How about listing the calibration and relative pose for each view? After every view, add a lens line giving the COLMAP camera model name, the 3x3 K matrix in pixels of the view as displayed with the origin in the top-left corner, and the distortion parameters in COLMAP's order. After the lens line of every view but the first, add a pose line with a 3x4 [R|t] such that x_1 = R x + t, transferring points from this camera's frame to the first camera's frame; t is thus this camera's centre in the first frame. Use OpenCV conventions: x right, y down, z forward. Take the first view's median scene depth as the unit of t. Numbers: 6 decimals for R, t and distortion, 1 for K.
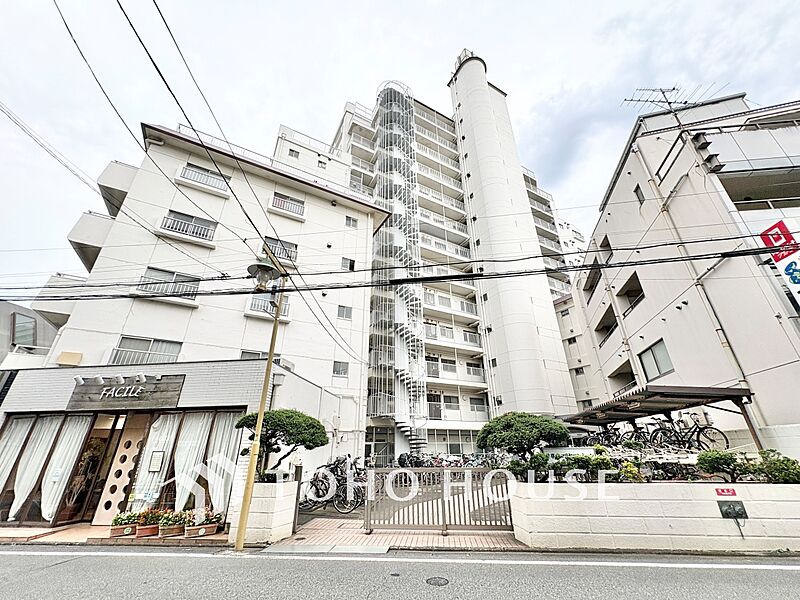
lens RADIAL K [[318.5, 0, 403.6], [0, 318.5, 298.2], [0, 0, 1]] dist [0.002841, -0.000351]
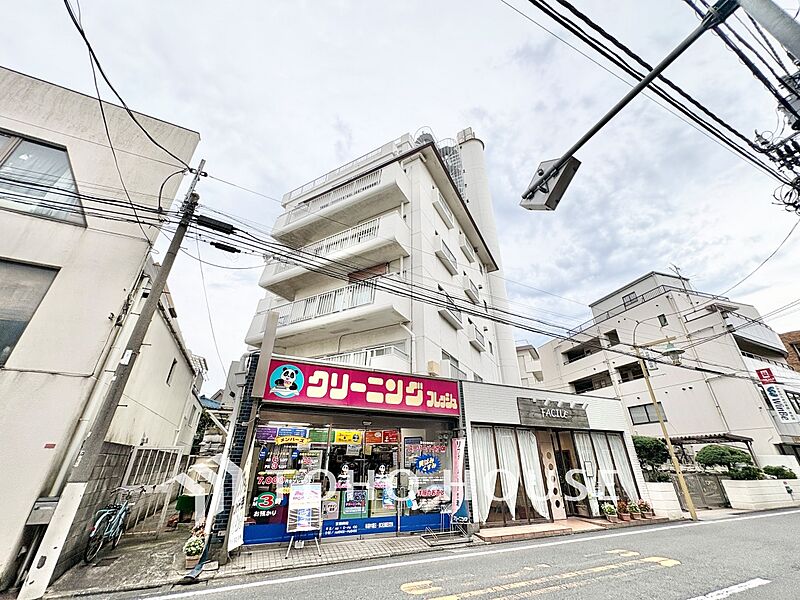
lens RADIAL K [[318.5, 0, 401.6], [0, 318.5, 300.2], [0, 0, 1]] dist [0.002841, -0.000351]
pose [[0.848948, 0.252425, 0.464294, -1.456244], [-0.238599, 0.966989, -0.089457, 0.081798], [-0.471549, -0.034836, 0.881152, 0.130130]]
